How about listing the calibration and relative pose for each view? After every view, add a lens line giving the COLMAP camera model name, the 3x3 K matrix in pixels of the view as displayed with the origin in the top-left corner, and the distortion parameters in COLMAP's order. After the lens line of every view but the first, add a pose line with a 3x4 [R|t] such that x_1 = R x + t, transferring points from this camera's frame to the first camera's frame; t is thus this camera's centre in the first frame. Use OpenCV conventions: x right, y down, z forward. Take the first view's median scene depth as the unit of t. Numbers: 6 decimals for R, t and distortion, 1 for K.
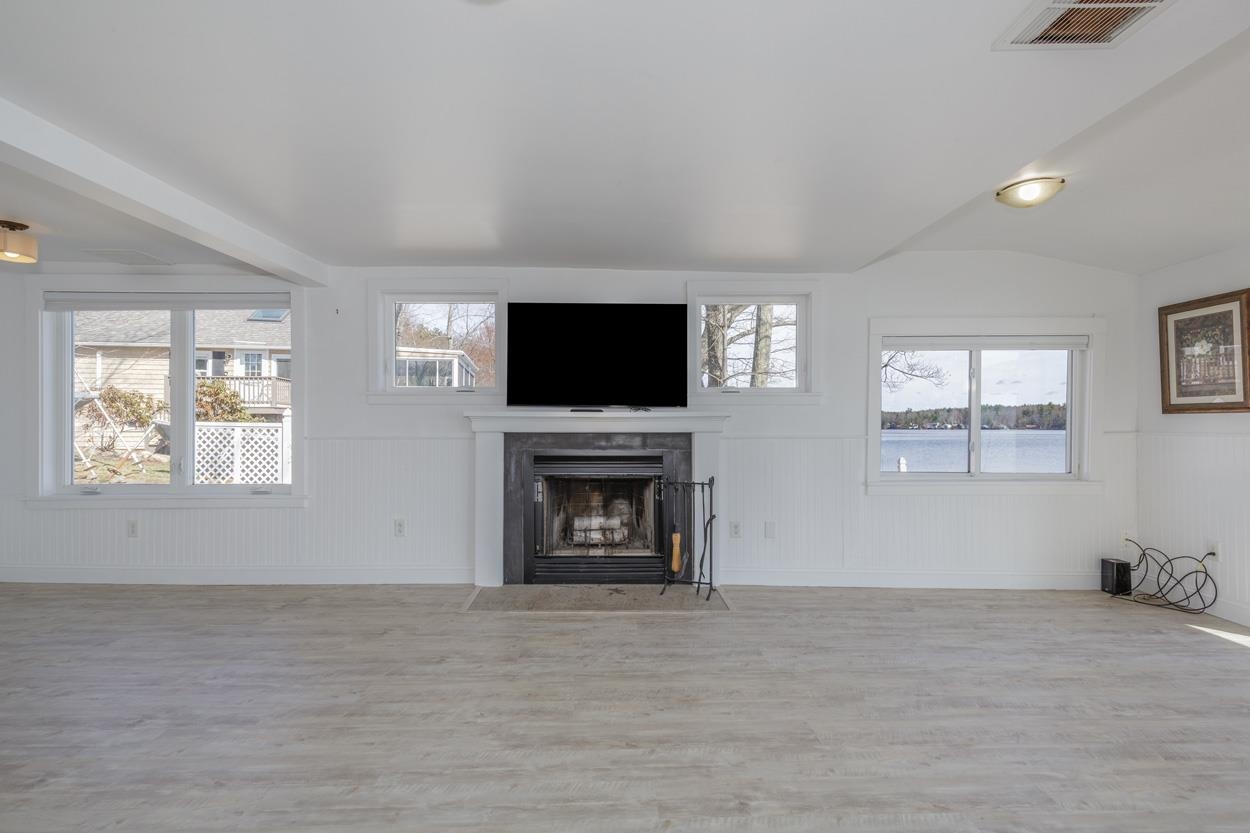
lens RADIAL K [[571.4, 0, 623.9], [0, 571.4, 422.5], [0, 0, 1]] dist [0.009370, -0.002616]
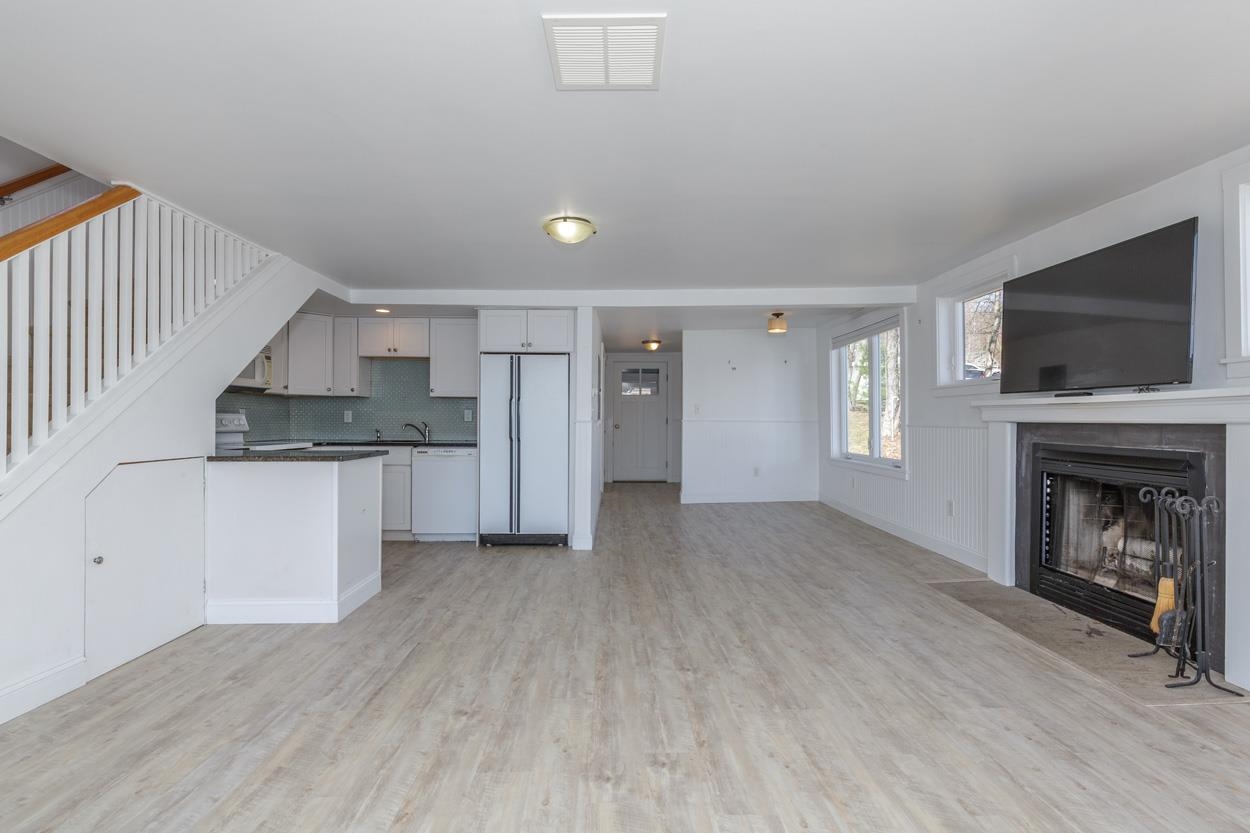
lens RADIAL K [[583.3, 0, 625.5], [0, 583.3, 420.5], [0, 0, 1]] dist [0.008601, -0.001246]
pose [[0.004567, 0.002915, -0.999985, 0.868121], [0.000529, 0.999996, 0.002917, 0.012891], [0.999989, -0.000543, 0.004566, 0.427711]]
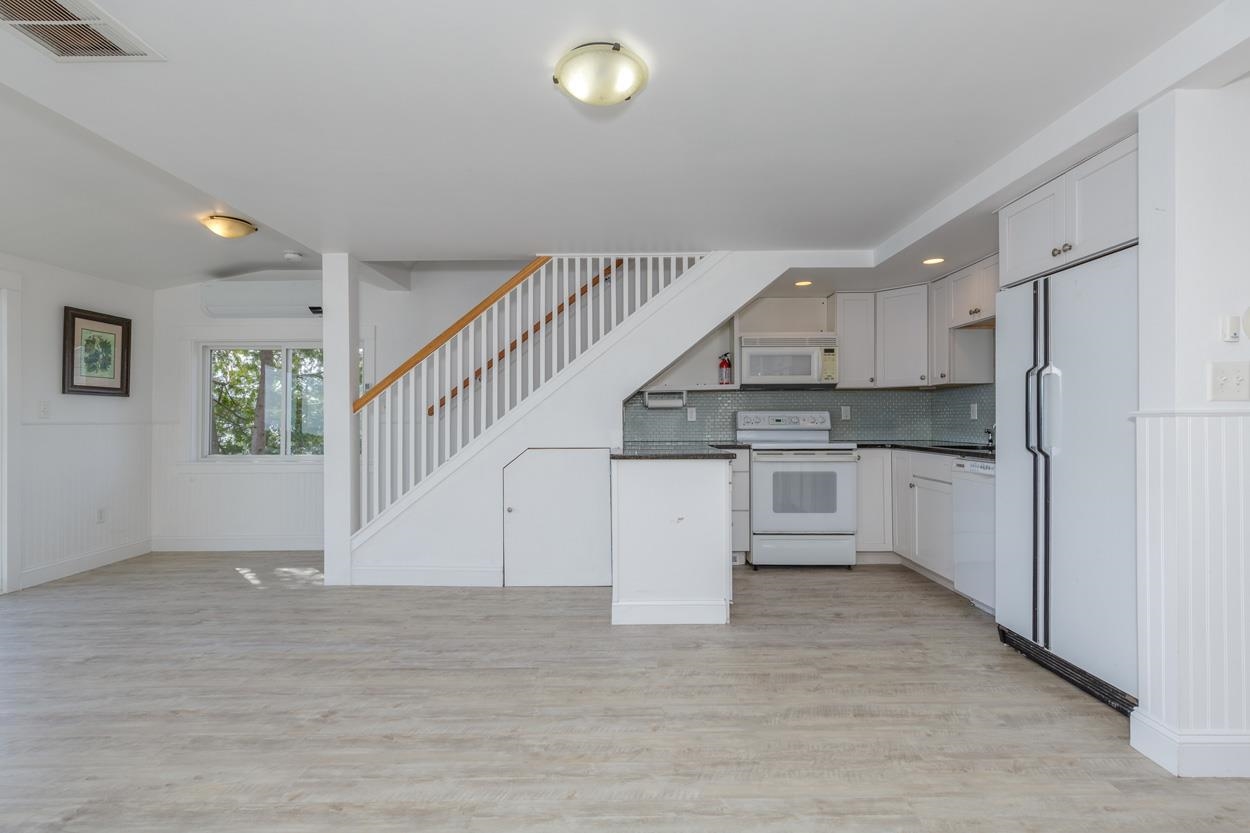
lens RADIAL K [[571.4, 0, 623.9], [0, 571.4, 417.8], [0, 0, 1]] dist [0.009370, -0.002616]
pose [[-0.999806, 0.007969, 0.018037, -0.118803], [0.007787, 0.999918, -0.010134, 0.025725], [-0.018116, -0.009992, -0.999786, 0.871821]]
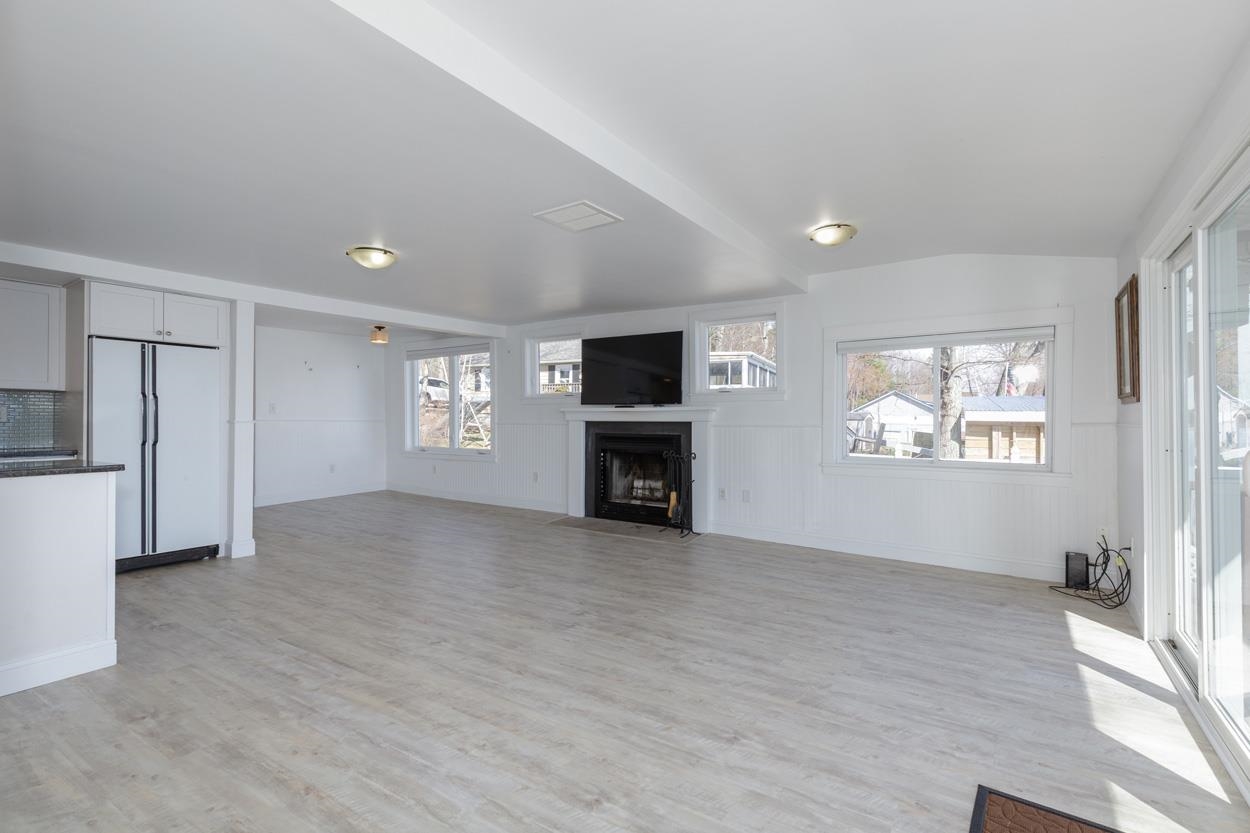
lens RADIAL K [[571.4, 0, 626.6], [0, 571.4, 419.5], [0, 0, 1]] dist [0.009370, -0.002616]
pose [[0.825875, 0.002763, -0.563847, 0.917879], [-0.002147, 0.999996, 0.001755, 0.012017], [0.563849, -0.000239, 0.825878, -0.285371]]
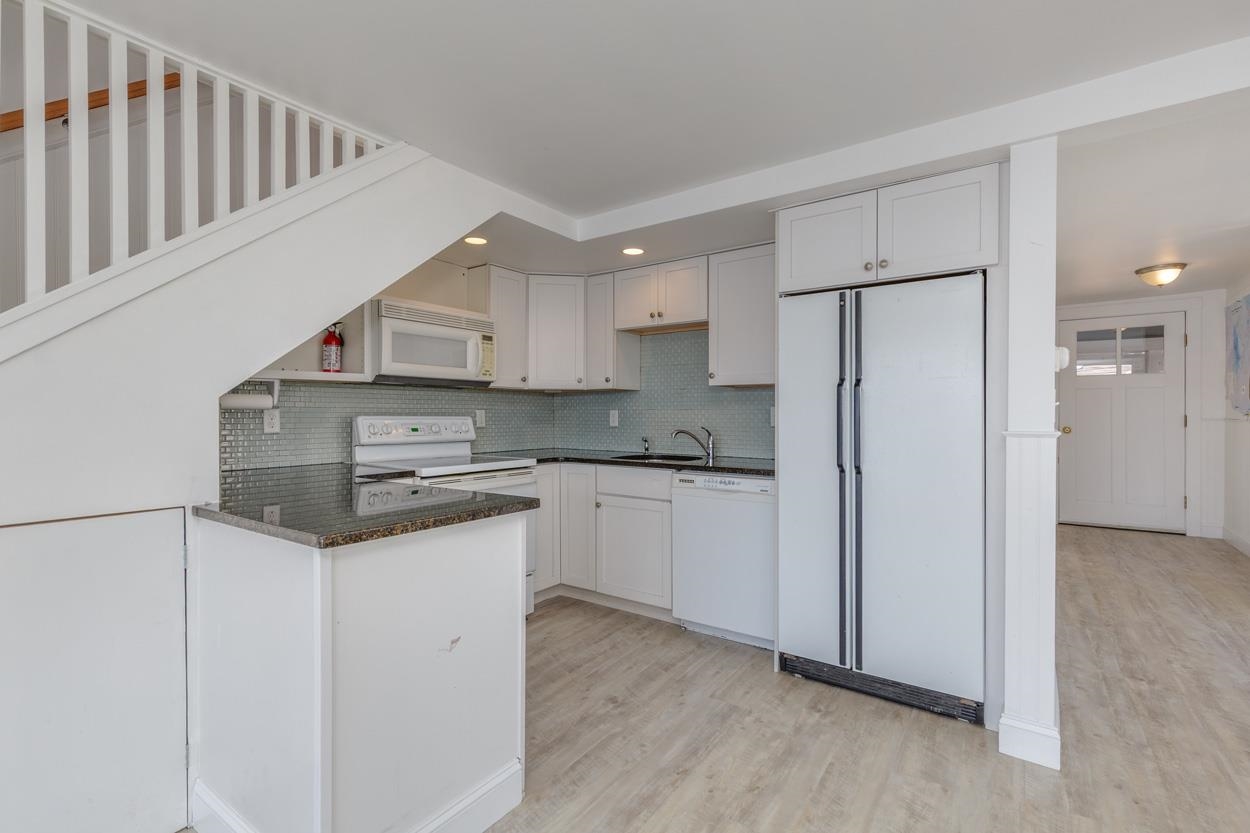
lens RADIAL K [[571.4, 0, 622.1], [0, 571.4, 413.0], [0, 0, 1]] dist [0.009370, -0.002616]
pose [[-0.592851, 0.003108, -0.805306, 0.097768], [0.006587, 0.999978, -0.000989, -0.003369], [0.805285, -0.005891, -0.592859, 0.340390]]
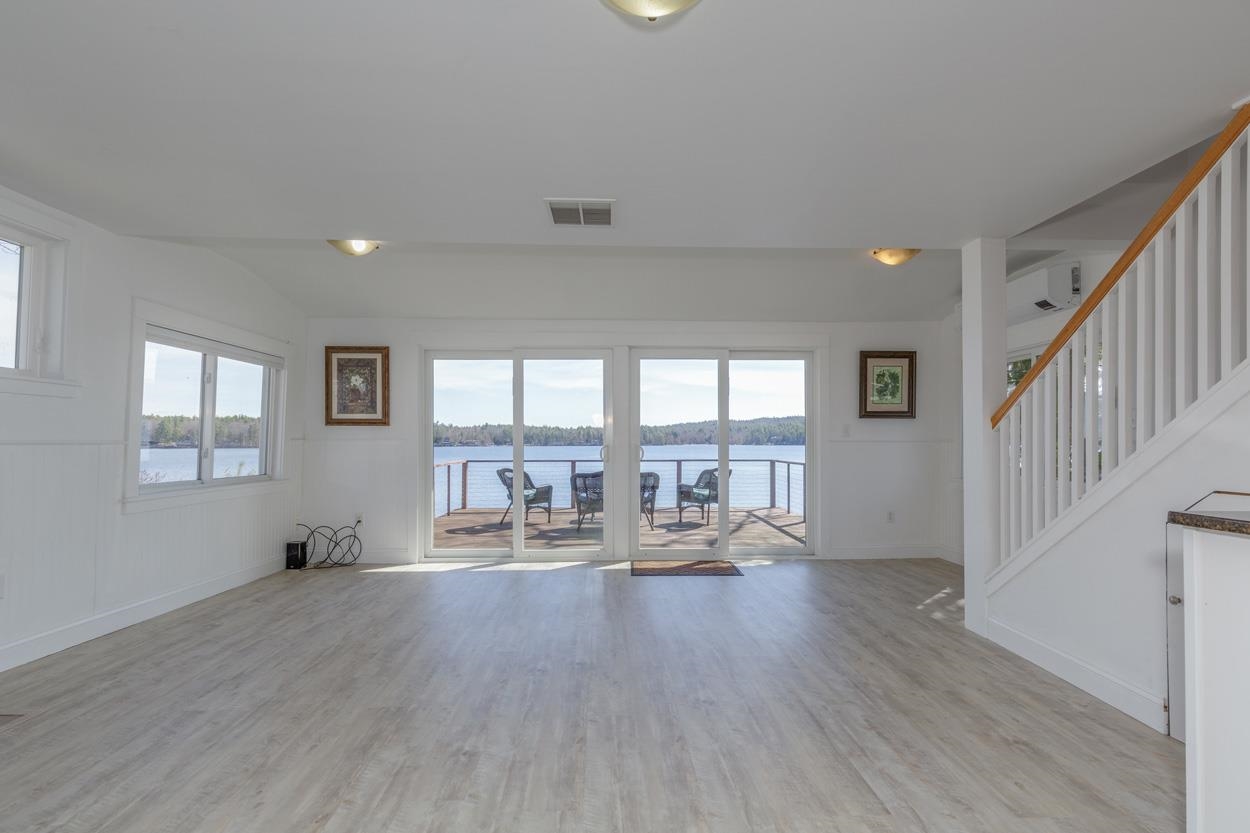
lens RADIAL K [[571.4, 0, 623.7], [0, 571.4, 441.0], [0, 0, 1]] dist [0.009370, -0.002616]
pose [[-0.019305, 0.004695, 0.999803, -0.477562], [-0.005007, 0.999976, -0.004792, 0.027260], [-0.999801, -0.005099, -0.019281, 0.365812]]
